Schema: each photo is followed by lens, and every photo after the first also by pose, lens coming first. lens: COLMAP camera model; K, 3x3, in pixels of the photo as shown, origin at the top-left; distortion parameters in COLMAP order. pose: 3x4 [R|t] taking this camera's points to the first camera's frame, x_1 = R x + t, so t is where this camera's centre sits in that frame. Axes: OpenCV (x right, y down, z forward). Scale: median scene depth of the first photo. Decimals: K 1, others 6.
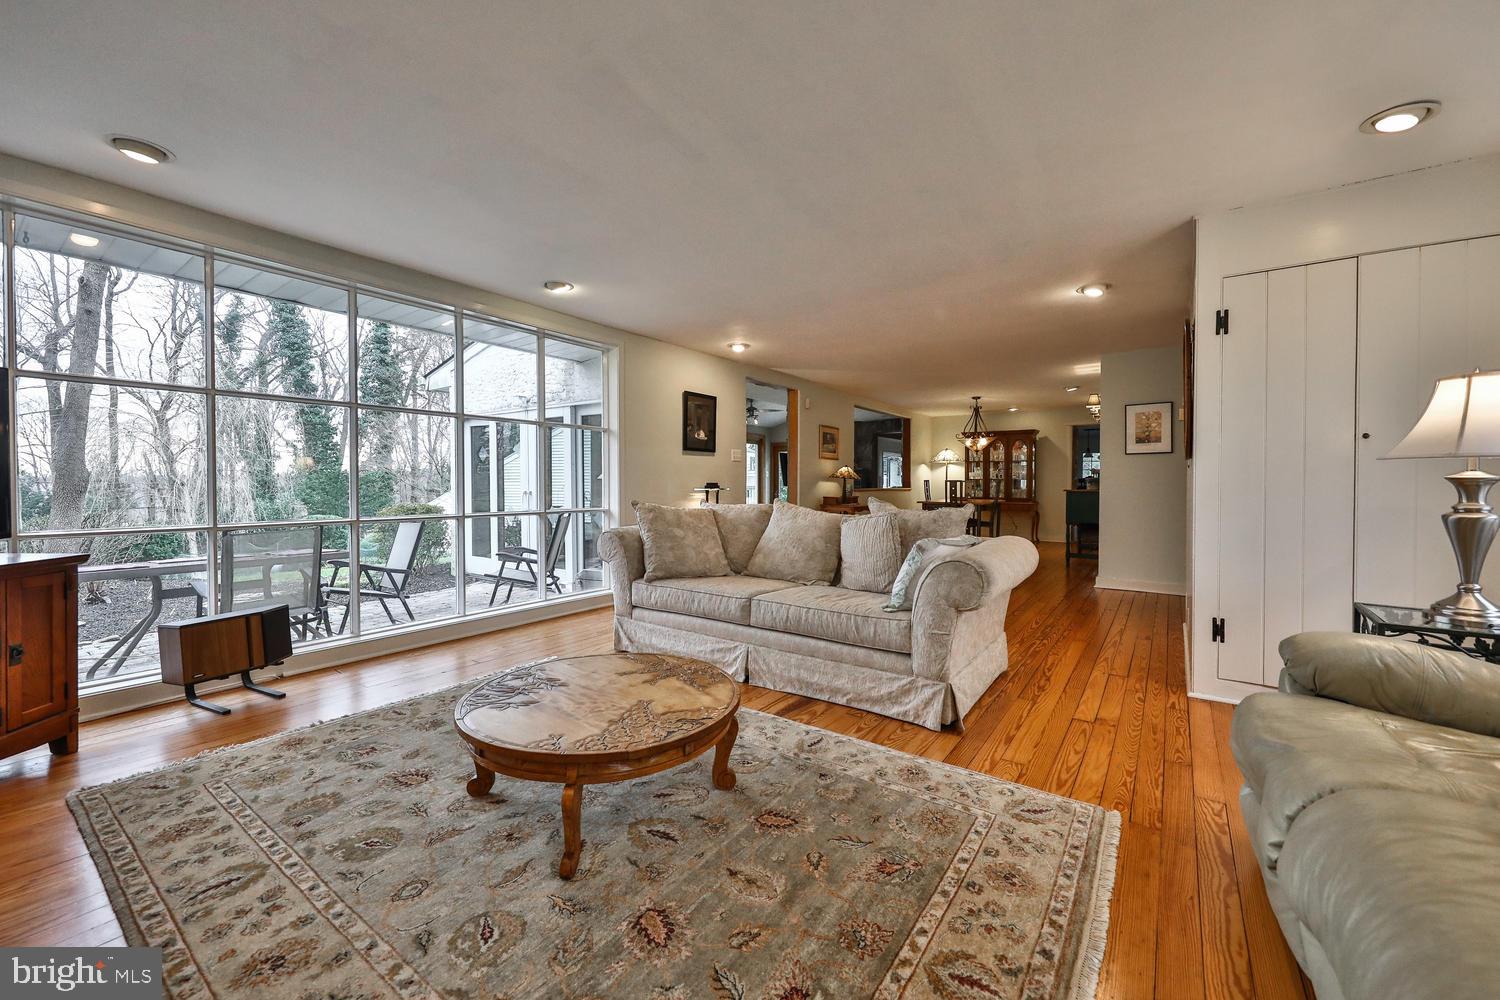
lens RADIAL K [[601.7, 0, 756.2], [0, 601.7, 486.1], [0, 0, 1]] dist [0.000295, -0.000122]
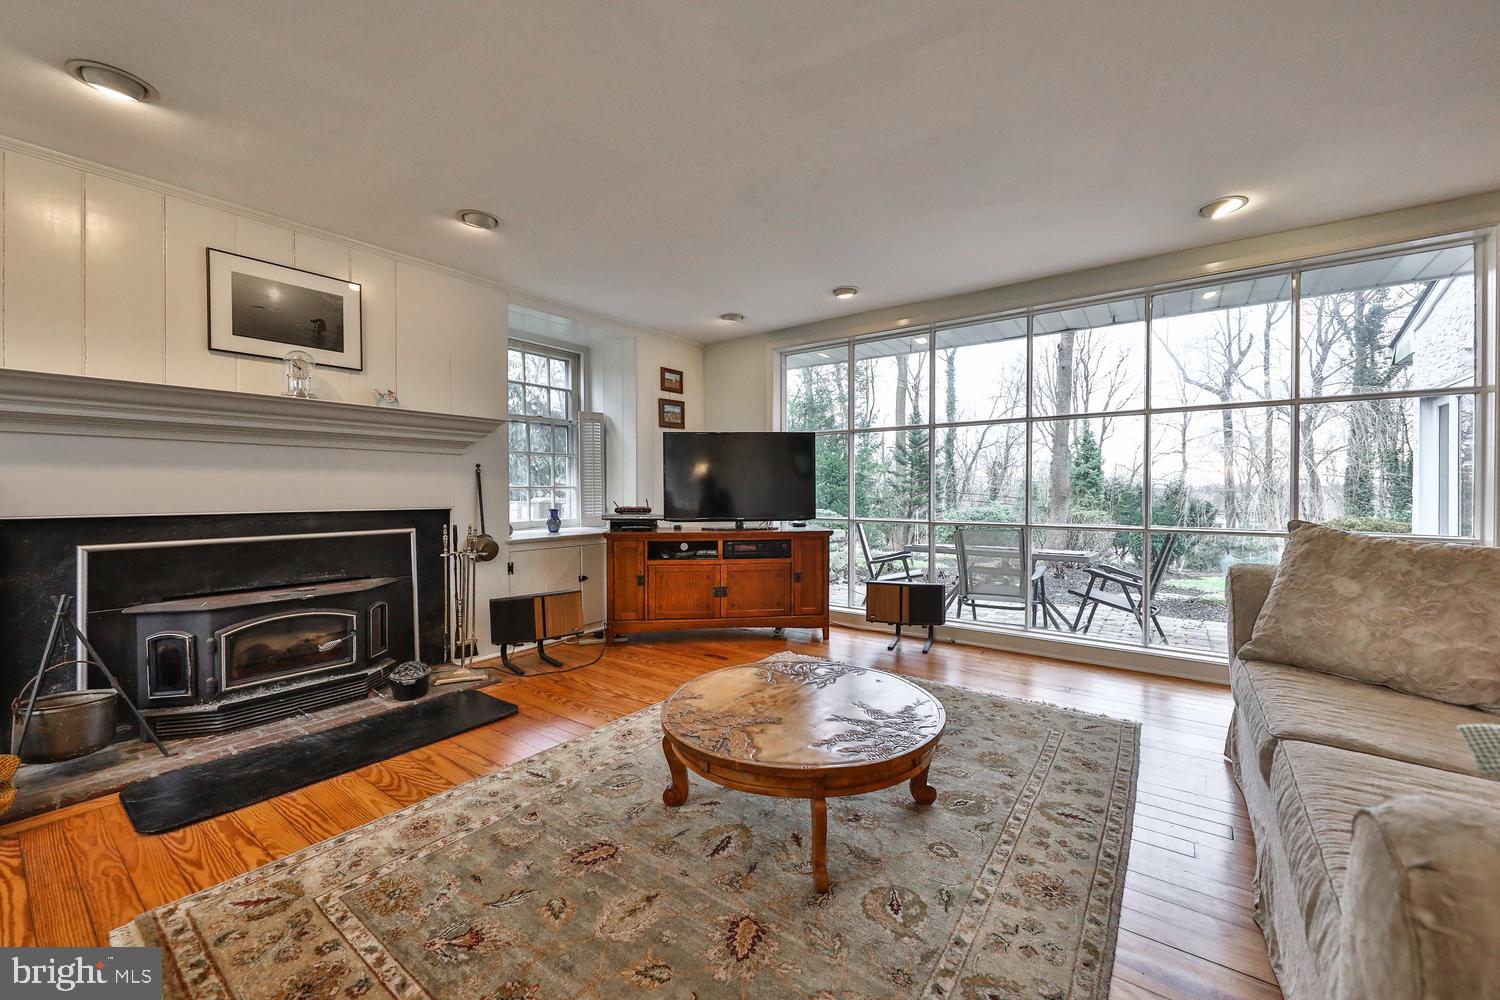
lens RADIAL K [[574.1, 0, 762.1], [0, 574.1, 498.2], [0, 0, 1]] dist [0.008515, -0.000094]
pose [[-0.016604, 0.013107, -0.999776, 0.658242], [-0.004538, 0.999903, 0.013184, -0.005073], [0.999852, 0.004756, -0.016543, 0.905122]]
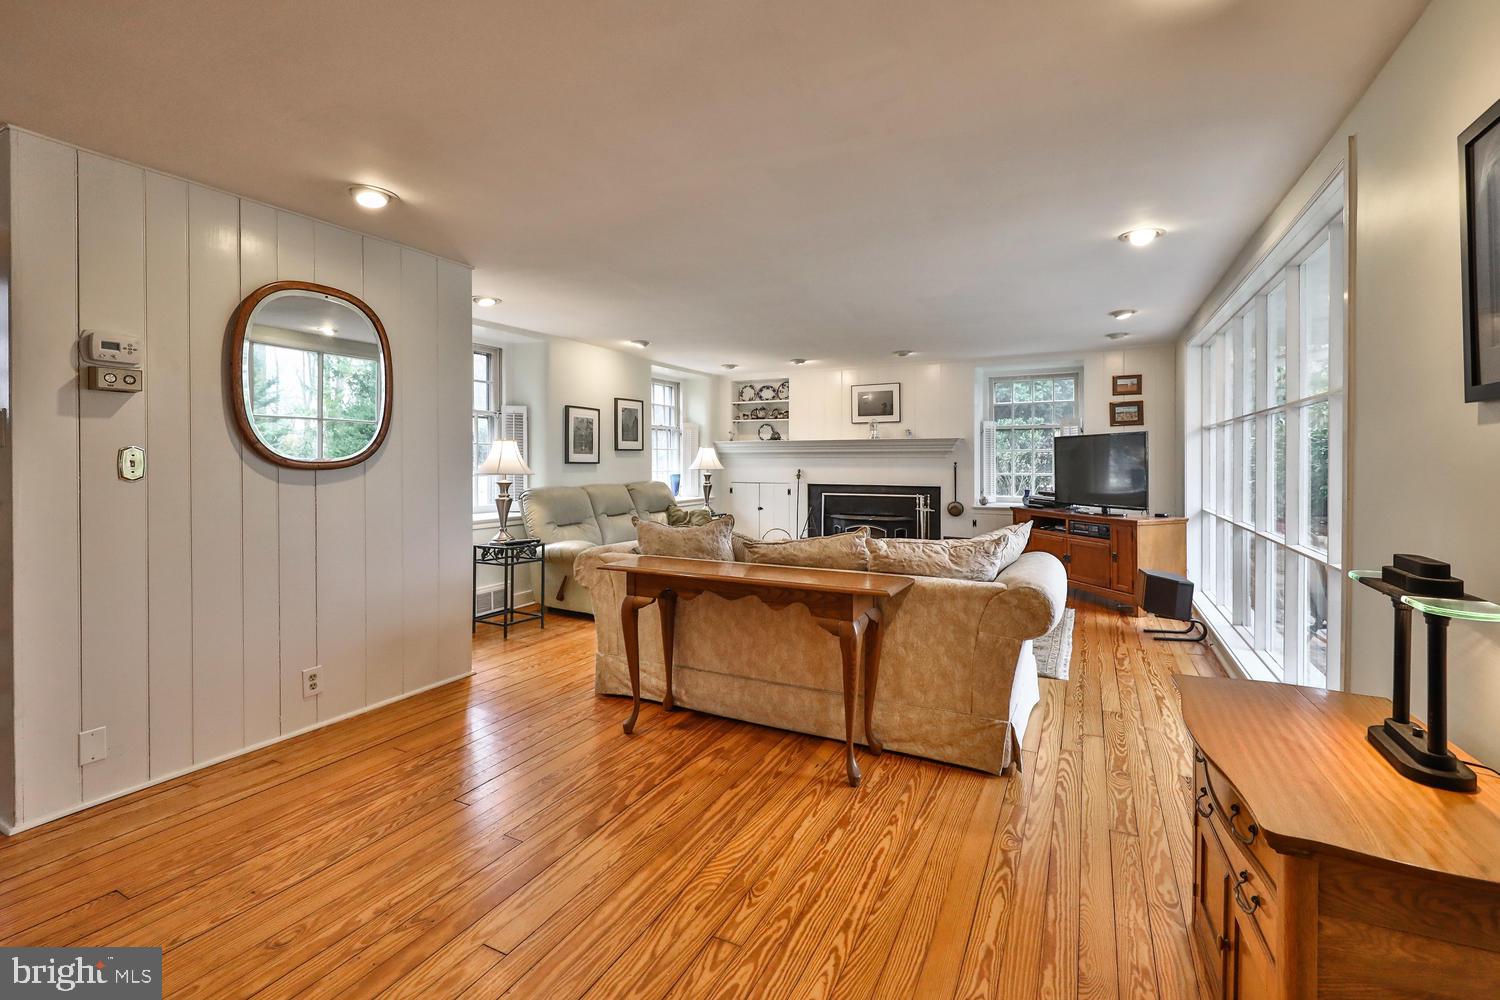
lens RADIAL K [[627.6, 0, 768.5], [0, 627.6, 468.4], [0, 0, 1]] dist [0.002234, -0.000456]
pose [[-0.989535, -0.000976, -0.144293, 0.432399], [-0.003519, 0.999843, 0.017369, -0.101226], [0.144253, 0.017695, -0.989383, 3.179818]]
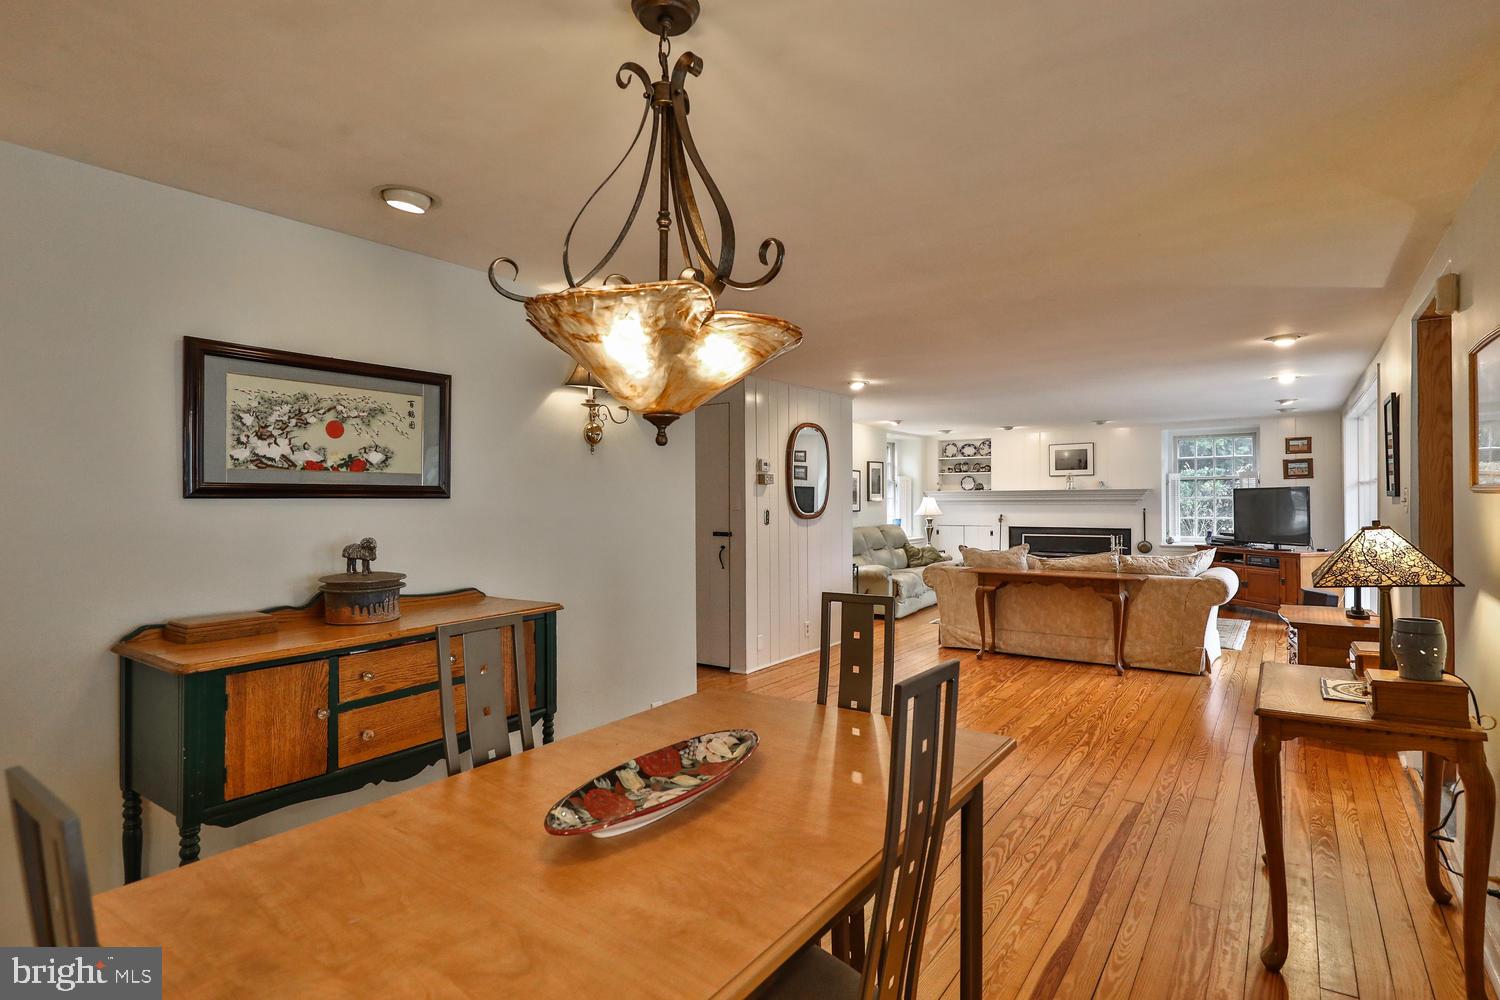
lens RADIAL K [[738.4, 0, 740.3], [0, 738.4, 505.6], [0, 0, 1]] dist [0.001658, 0.000083]
pose [[-0.999687, 0.003832, 0.024709, 1.441400], [0.004143, 0.999913, 0.012536, -0.167492], [-0.024659, 0.012634, -0.999616, 4.822956]]
